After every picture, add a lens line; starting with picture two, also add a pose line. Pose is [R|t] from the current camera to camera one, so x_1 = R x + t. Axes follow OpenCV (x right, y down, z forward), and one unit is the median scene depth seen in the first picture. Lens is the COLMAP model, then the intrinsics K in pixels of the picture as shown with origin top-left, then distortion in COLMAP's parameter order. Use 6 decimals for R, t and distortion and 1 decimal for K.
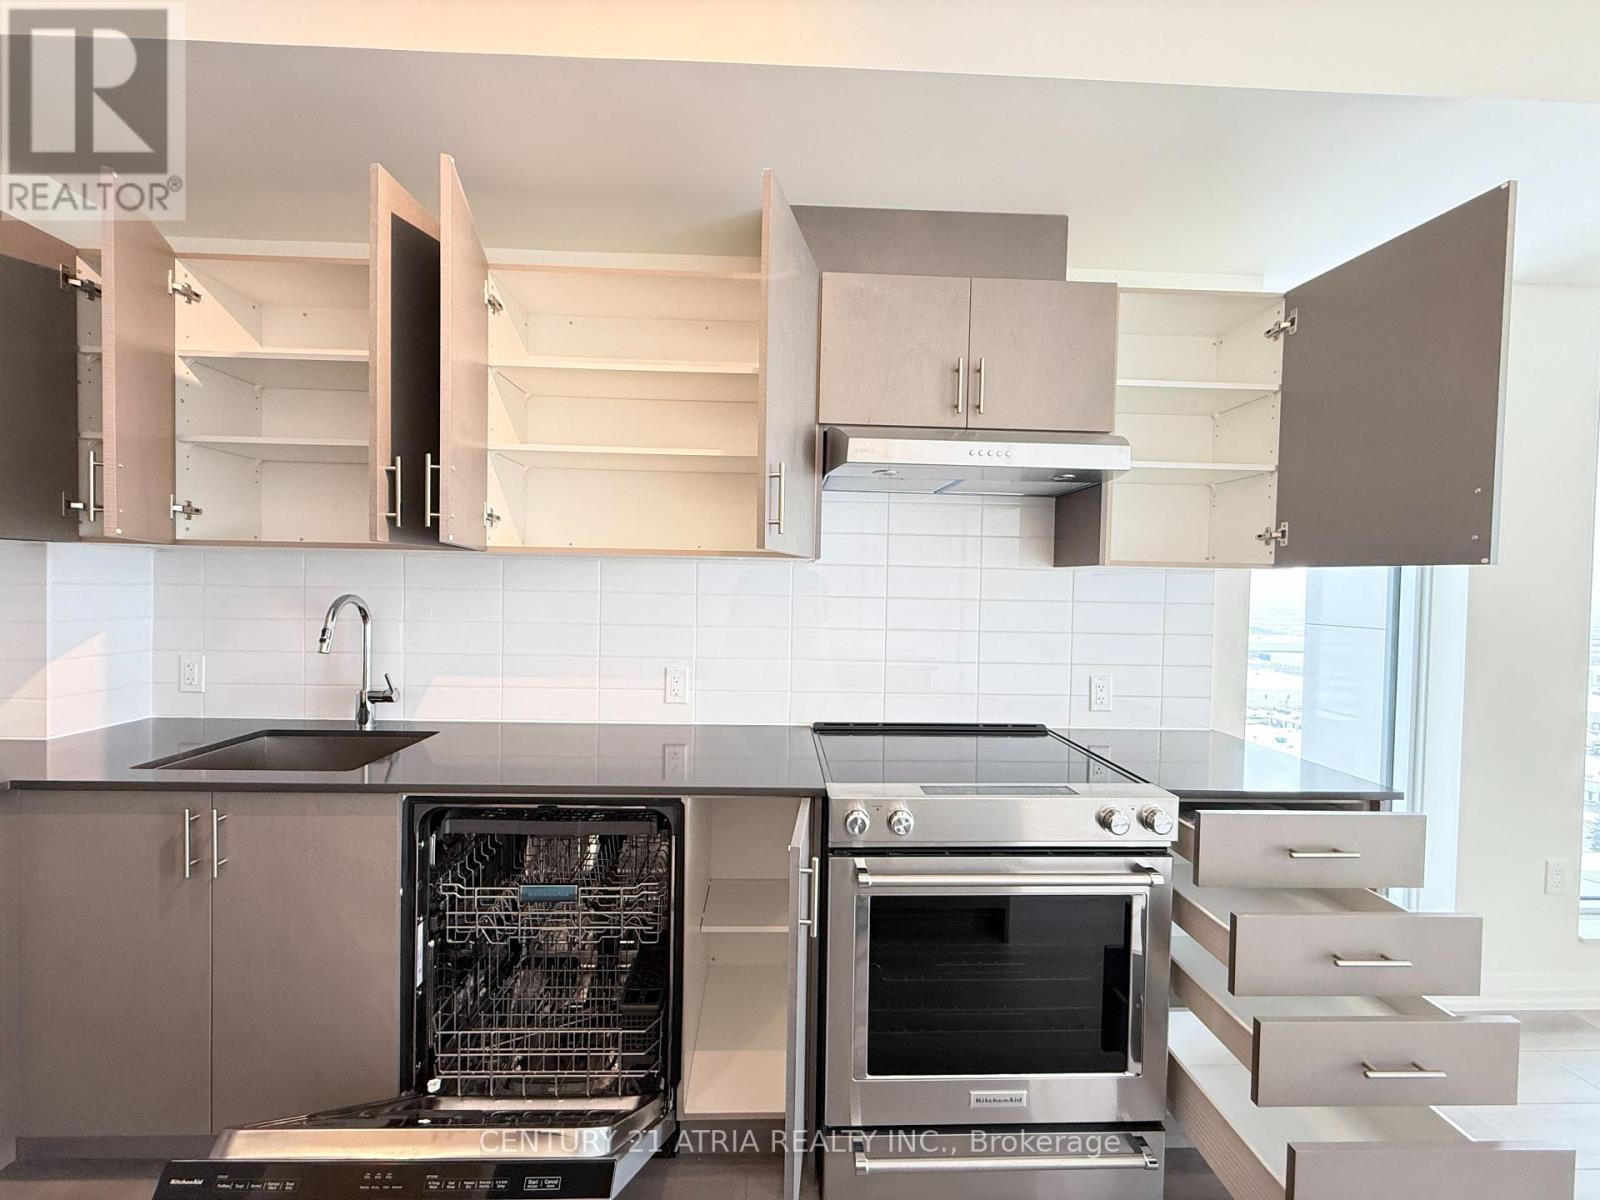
lens RADIAL K [[637.7, 0, 795.4], [0, 637.7, 598.3], [0, 0, 1]] dist [0.000227, 0.000068]
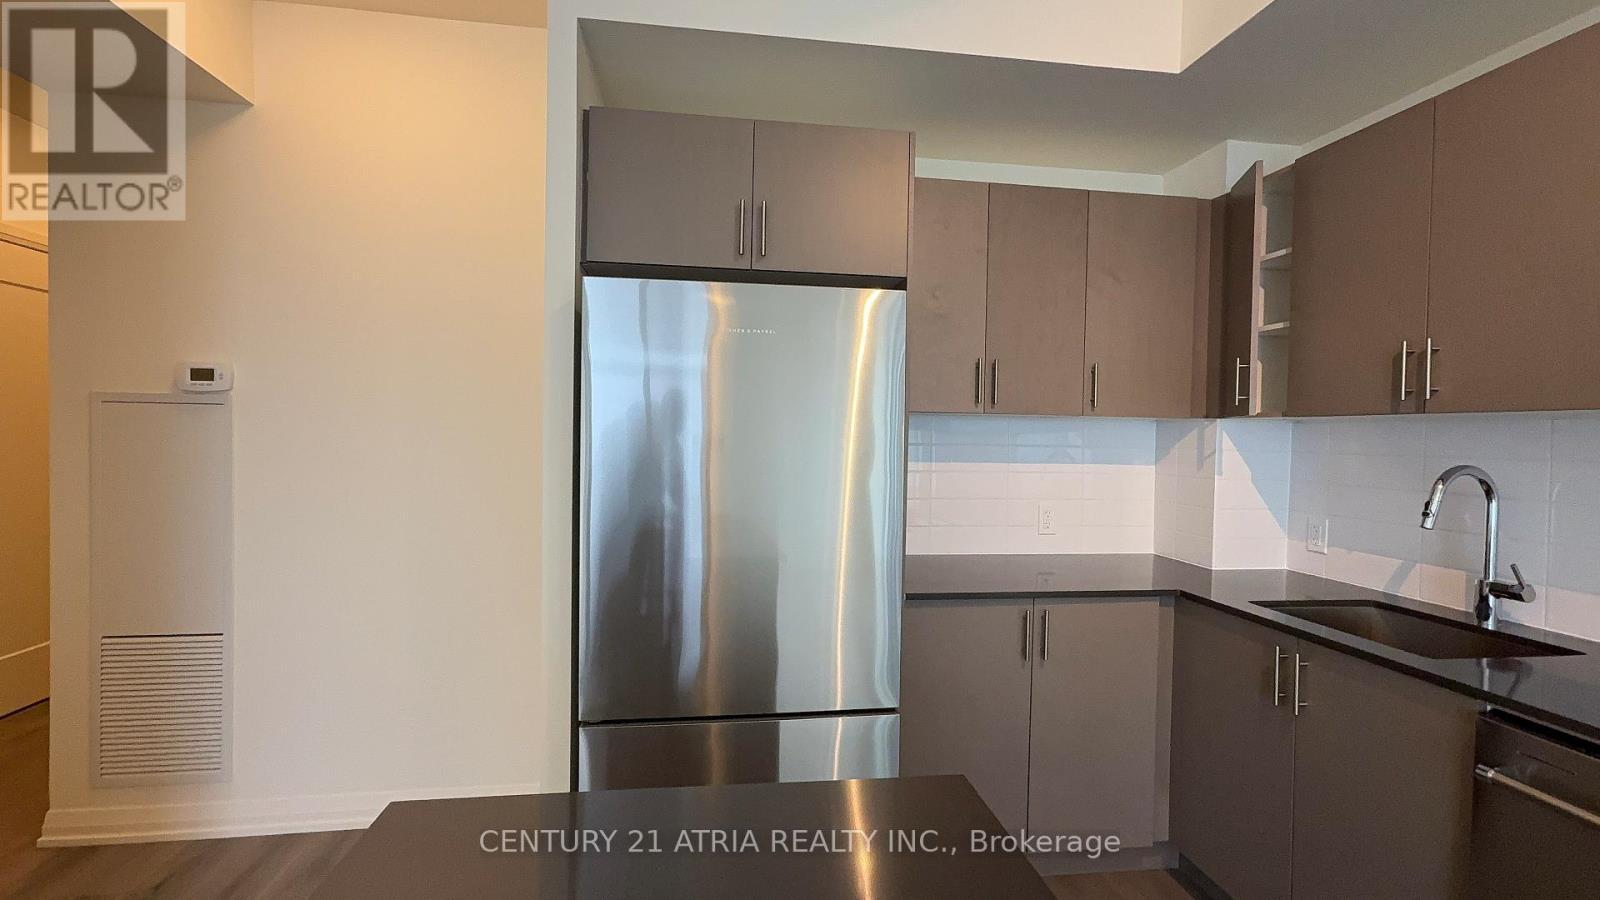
lens RADIAL K [[712.9, 0, 795.2], [0, 712.9, 448.0], [0, 0, 1]] dist [0.005274, 0.000808]
pose [[0.105430, 0.004238, -0.994418, 0.188893], [-0.035733, 0.999361, 0.000471, 0.002562], [0.993785, 0.035484, 0.105514, -0.014323]]
